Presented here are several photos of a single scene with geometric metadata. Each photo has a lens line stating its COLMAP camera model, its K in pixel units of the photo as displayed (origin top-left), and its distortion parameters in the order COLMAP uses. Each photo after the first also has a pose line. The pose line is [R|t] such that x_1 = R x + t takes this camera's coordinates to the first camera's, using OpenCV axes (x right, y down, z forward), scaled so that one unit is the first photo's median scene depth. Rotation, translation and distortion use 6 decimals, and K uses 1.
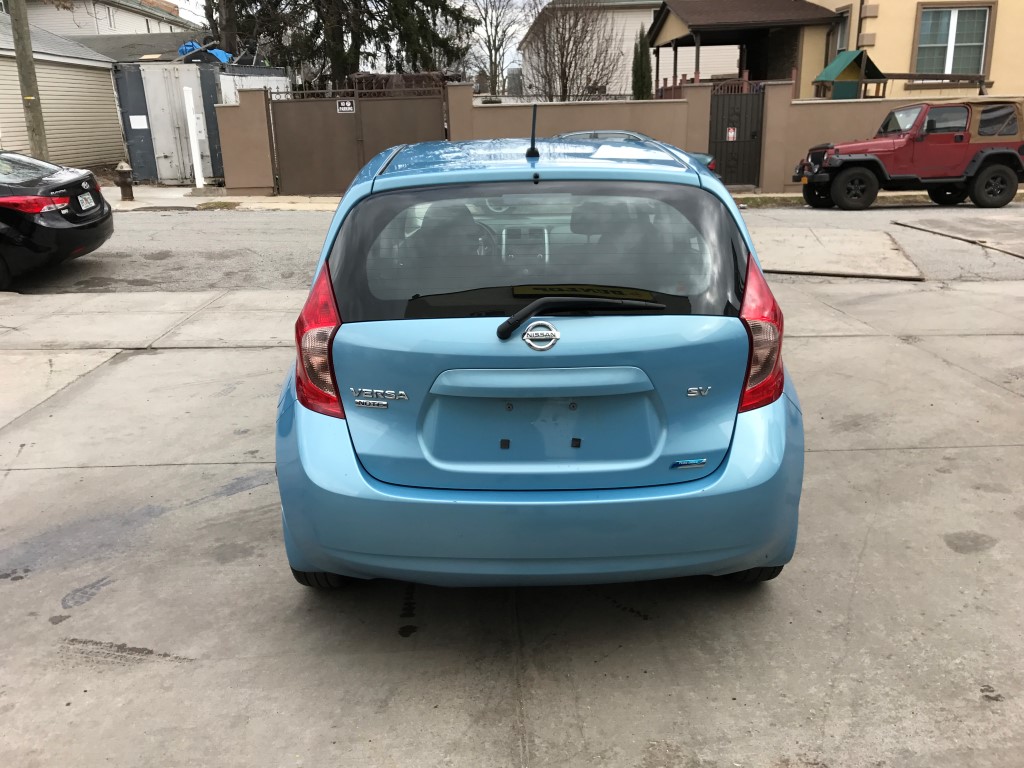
lens RADIAL K [[839.6, 0, 498.1], [0, 839.6, 371.8], [0, 0, 1]] dist [0.016127, -0.013463]
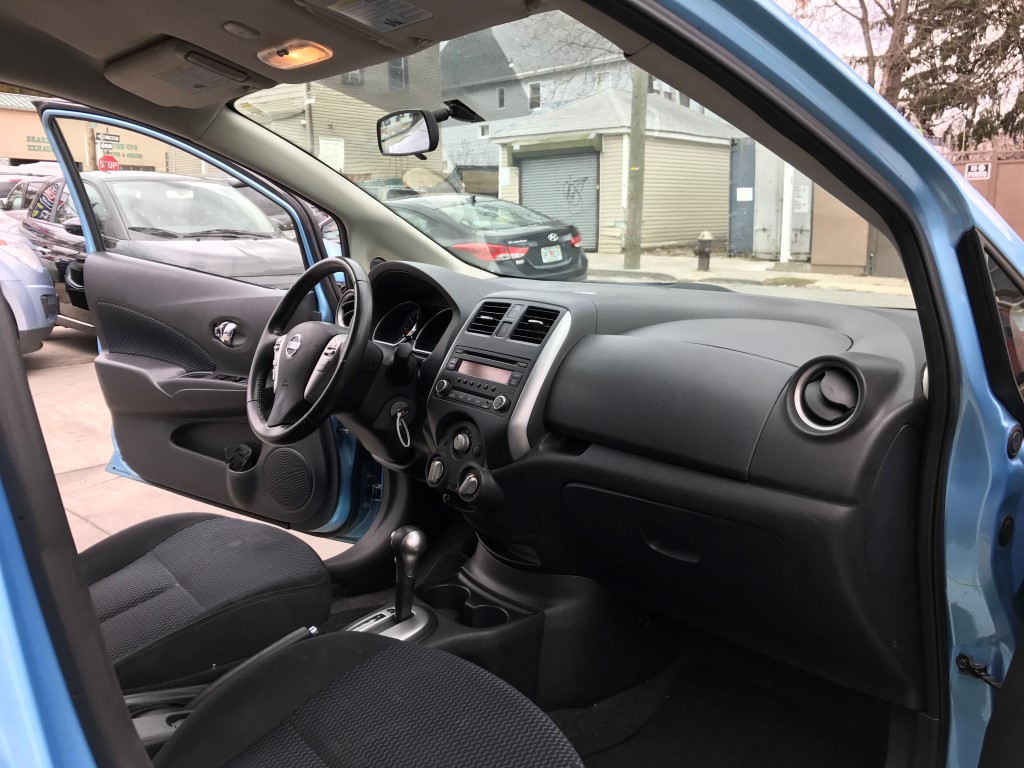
lens RADIAL K [[839.6, 0, 487.4], [0, 839.6, 352.2], [0, 0, 1]] dist [0.016127, -0.013463]
pose [[0.699271, 0.130278, -0.702885, 0.091489], [-0.216326, 0.975716, -0.034367, -0.030746], [0.681339, 0.176084, 0.710472, 0.197616]]
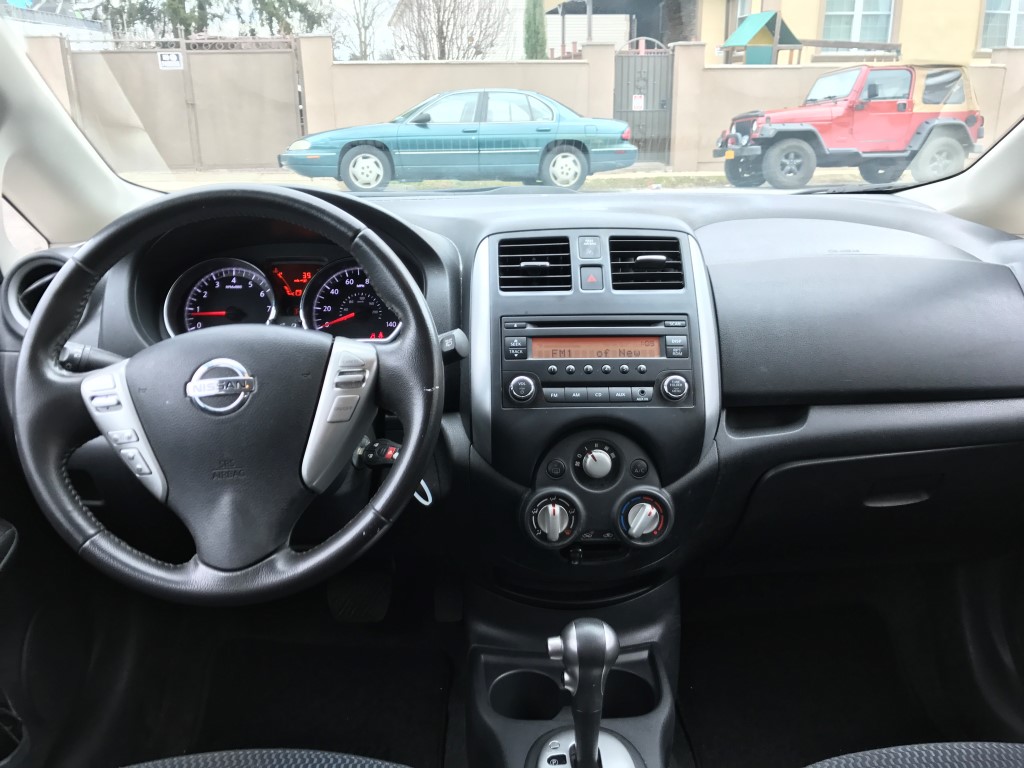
lens RADIAL K [[839.6, 0, 499.9], [0, 839.6, 360.4], [0, 0, 1]] dist [0.016127, -0.013463]
pose [[0.989327, -0.028580, 0.142885, 0.007694], [0.028430, 0.999591, 0.003095, -0.031212], [-0.142915, 0.001000, 0.989734, 0.205831]]
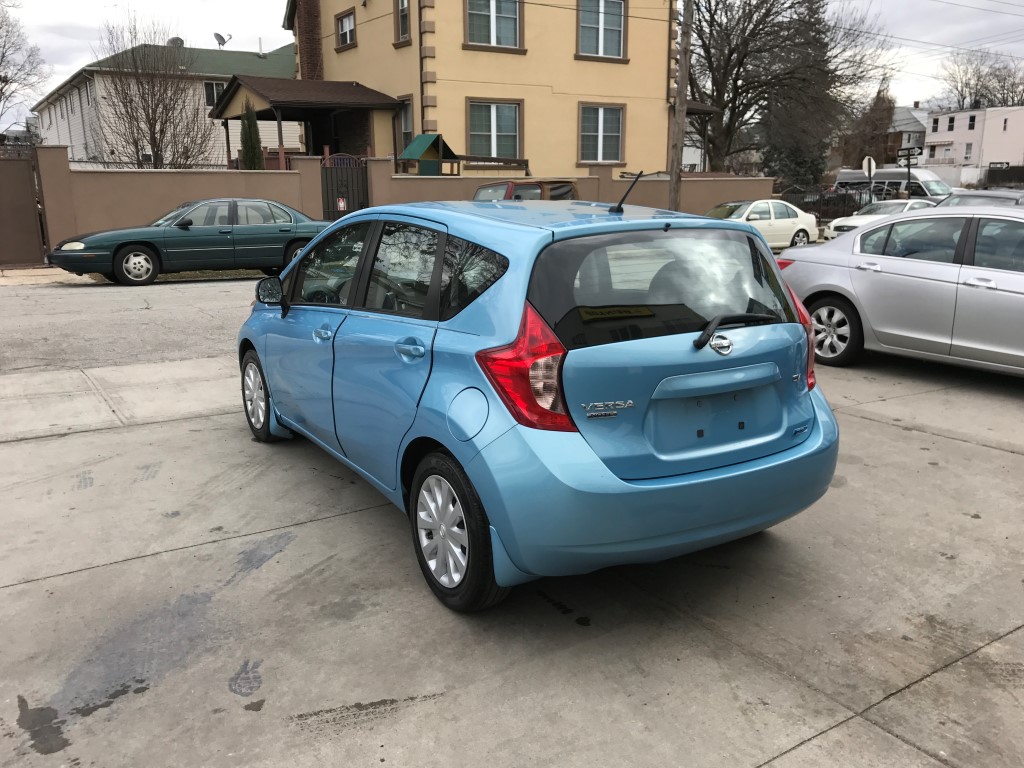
lens RADIAL K [[839.6, 0, 497.5], [0, 839.6, 378.7], [0, 0, 1]] dist [0.016127, -0.013463]
pose [[0.855895, -0.094345, 0.508471, -0.142966], [0.131321, 0.990640, -0.037238, 0.001938], [-0.500199, 0.098645, 0.860273, 0.009303]]
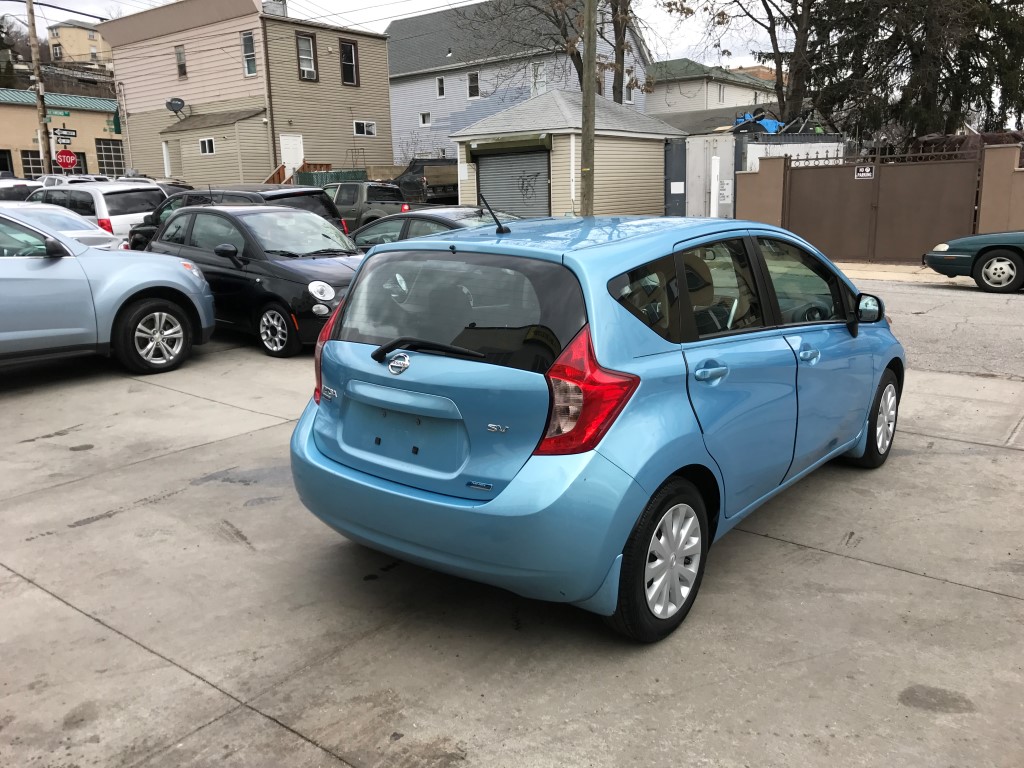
lens RADIAL K [[839.6, 0, 494.6], [0, 839.6, 360.7], [0, 0, 1]] dist [0.016127, -0.013463]
pose [[0.769005, 0.130539, -0.625772, 0.158142], [-0.180959, 0.983339, -0.017250, -0.008255], [0.613094, 0.126504, 0.779815, 0.007022]]
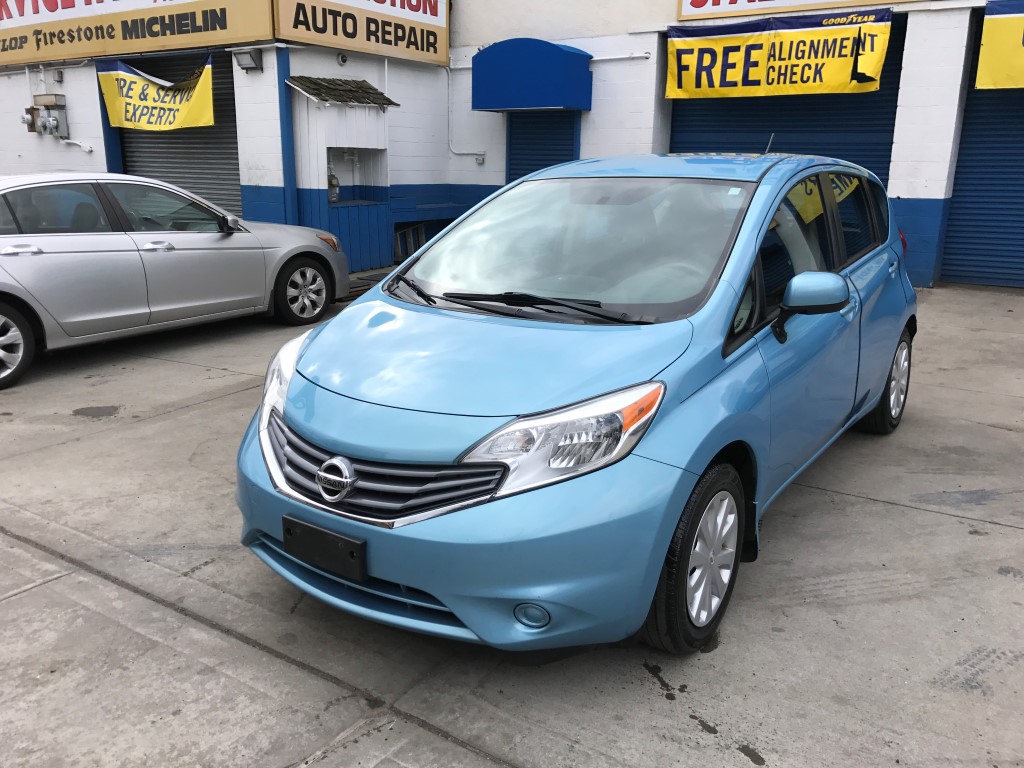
lens RADIAL K [[839.6, 0, 497.8], [0, 839.6, 380.2], [0, 0, 1]] dist [0.016127, -0.013463]
pose [[-0.808940, -0.124291, 0.574603, -0.108285], [0.185787, 0.873258, 0.450449, -0.141172], [-0.557763, 0.471140, -0.683321, 0.512738]]
